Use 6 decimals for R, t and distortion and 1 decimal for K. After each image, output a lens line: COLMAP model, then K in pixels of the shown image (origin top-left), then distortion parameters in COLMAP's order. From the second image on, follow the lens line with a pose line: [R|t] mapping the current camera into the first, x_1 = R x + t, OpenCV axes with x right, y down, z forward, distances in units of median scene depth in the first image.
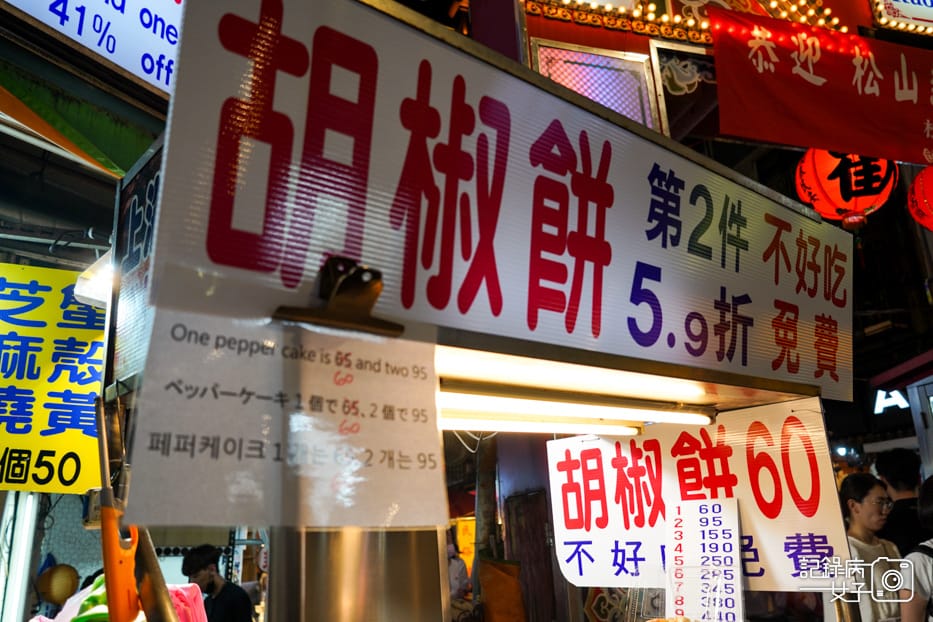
lens RADIAL K [[746.1, 0, 479.8], [0, 746.1, 310.5], [0, 0, 1]] dist [-0.026810, 0.018142]
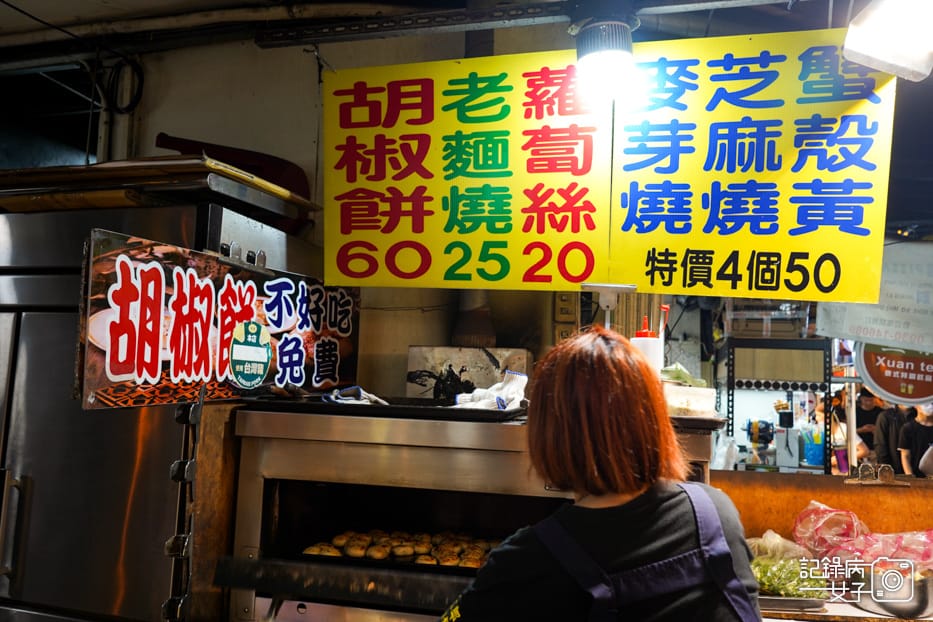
lens RADIAL K [[746.1, 0, 457.7], [0, 746.1, 313.1], [0, 0, 1]] dist [-0.026810, 0.018142]
pose [[0.800477, -0.001579, -0.599361, -0.769271], [0.124296, 0.978694, 0.163425, 0.137915], [0.586333, -0.205316, 0.783619, 0.177510]]
